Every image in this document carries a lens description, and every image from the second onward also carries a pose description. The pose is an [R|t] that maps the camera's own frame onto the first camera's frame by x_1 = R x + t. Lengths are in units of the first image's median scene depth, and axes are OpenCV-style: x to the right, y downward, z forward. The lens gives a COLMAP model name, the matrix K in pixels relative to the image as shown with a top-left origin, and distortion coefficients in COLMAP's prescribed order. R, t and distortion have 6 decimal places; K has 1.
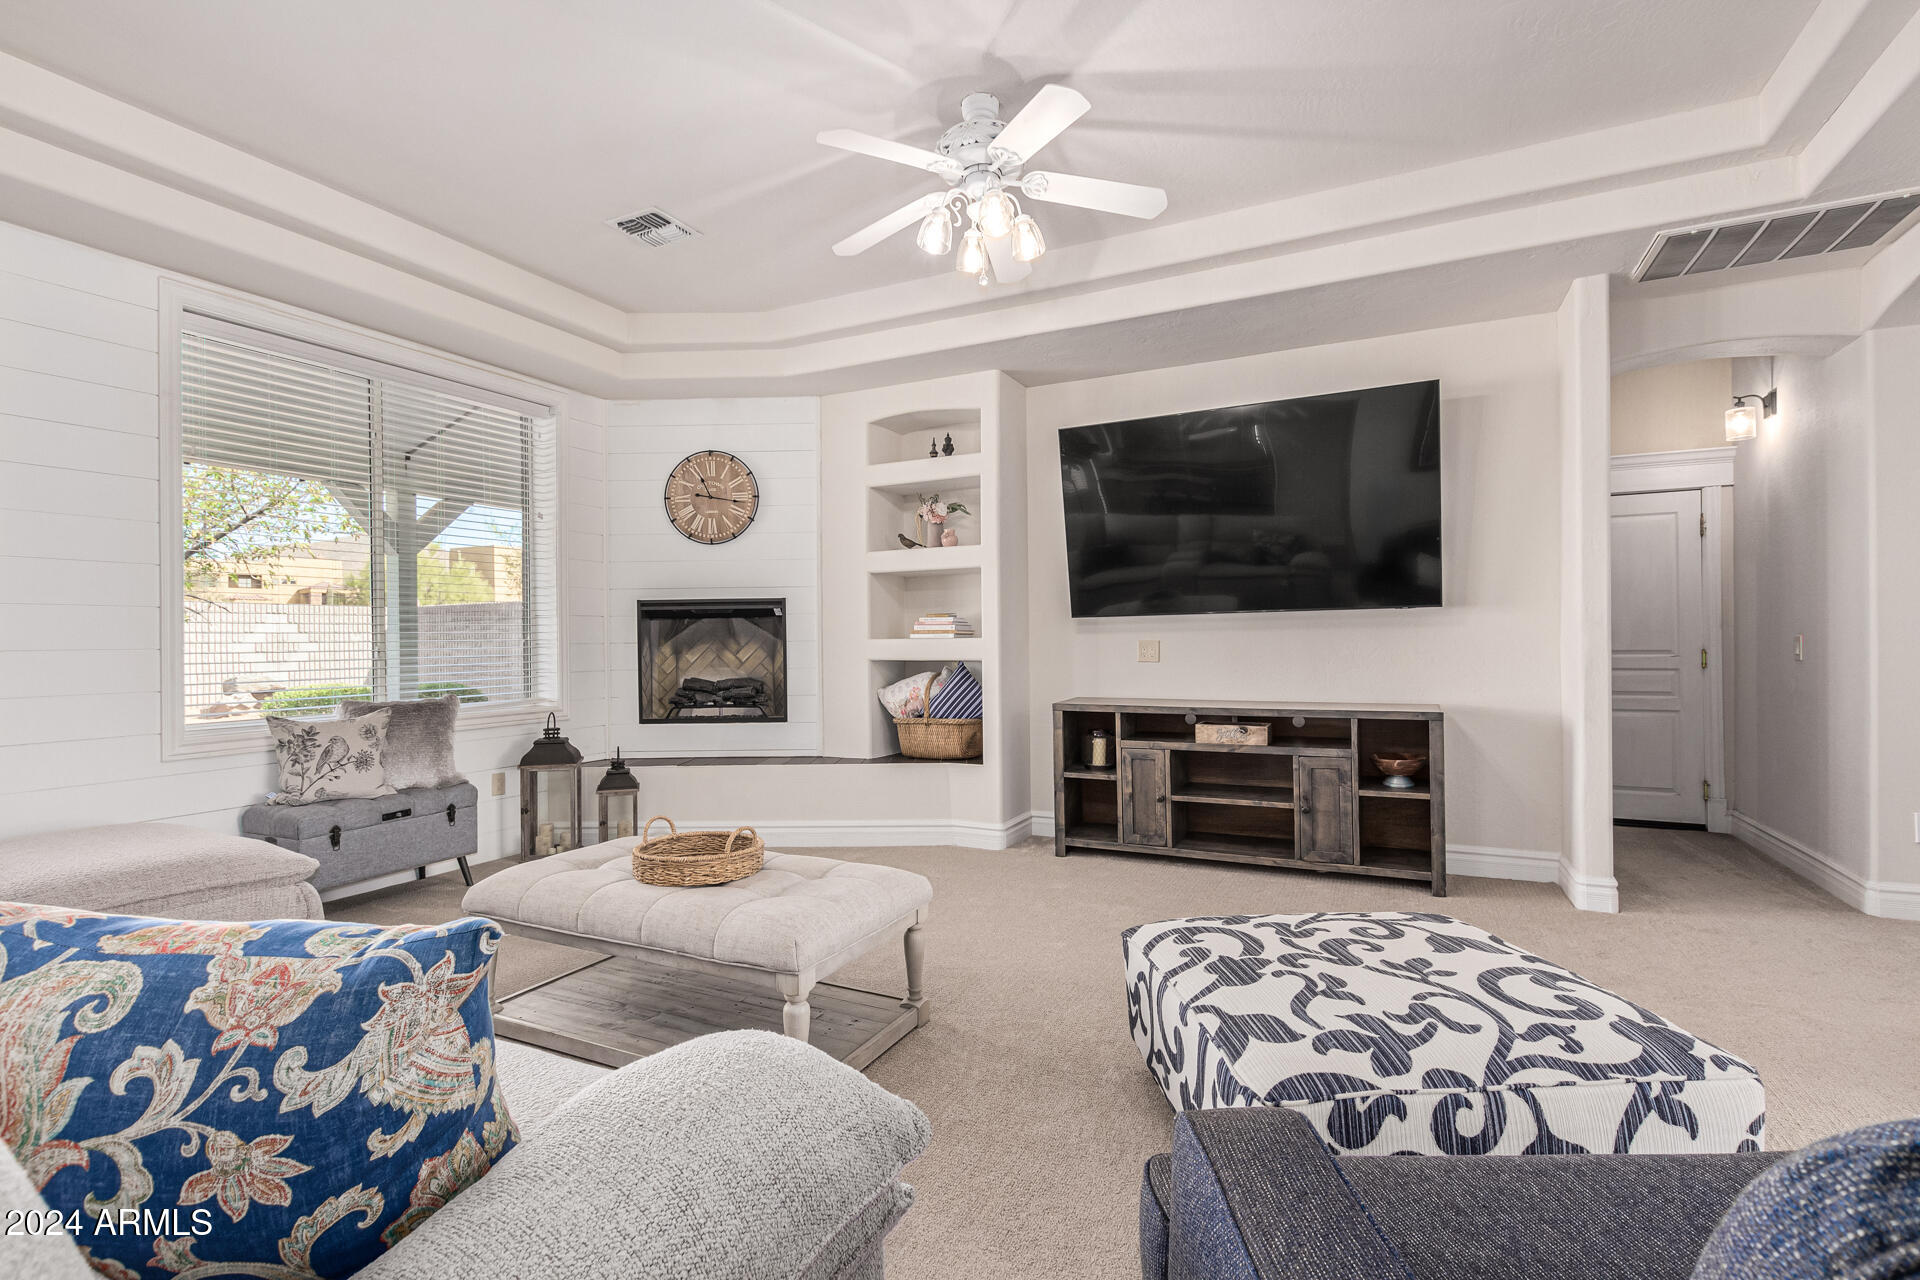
lens RADIAL K [[894.8, 0, 960.0], [0, 894.8, 640.0], [0, 0, 1]] dist [0.005913, -0.000197]
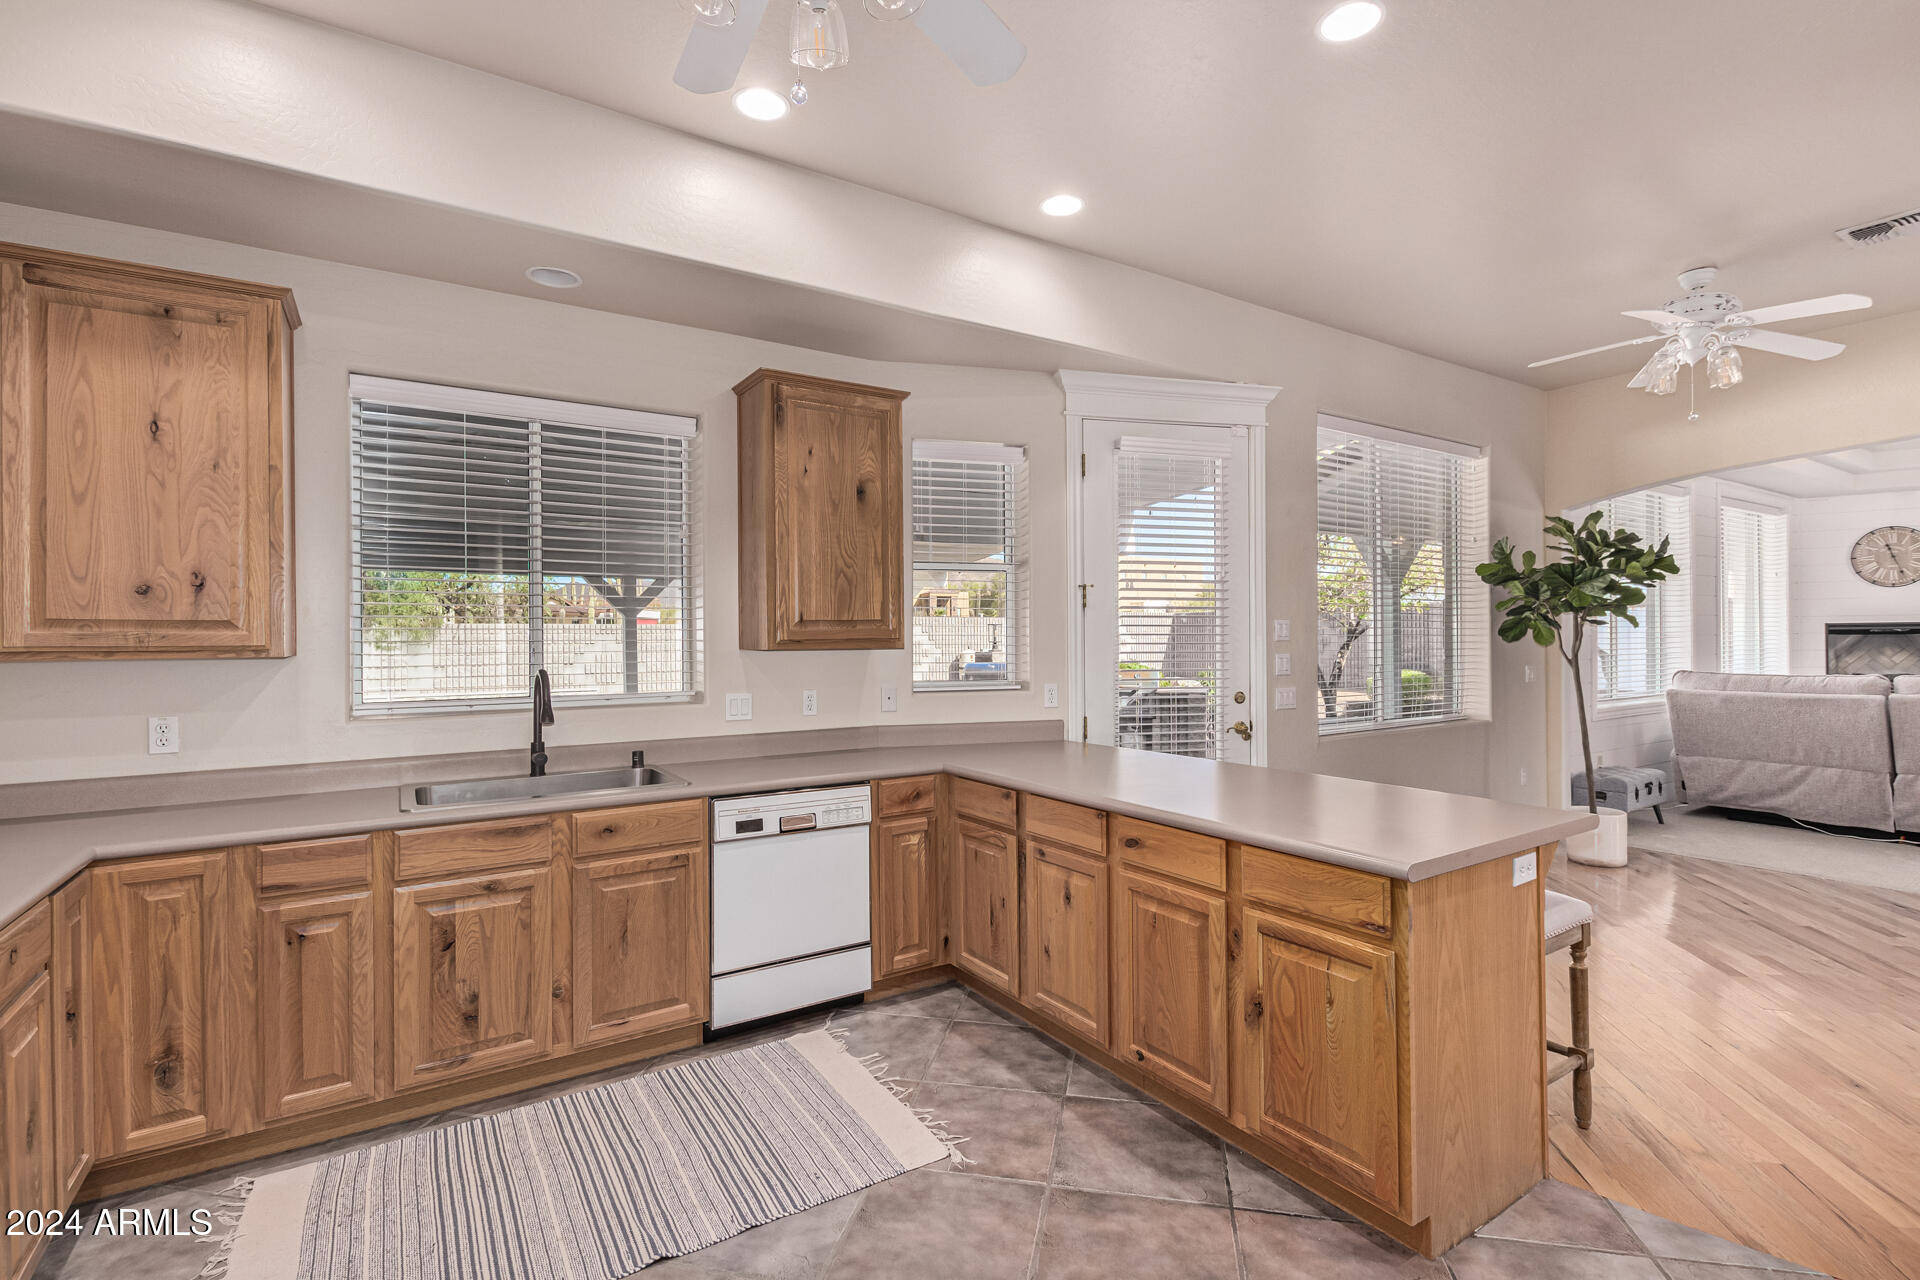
lens RADIAL K [[894.8, 0, 960.0], [0, 894.8, 640.0], [0, 0, 1]] dist [0.005913, -0.000197]
pose [[0.858212, 0.004988, -0.513271, -1.059867], [-0.000399, 0.999959, 0.009052, -0.035190], [0.513295, -0.007564, 0.858179, -1.432252]]
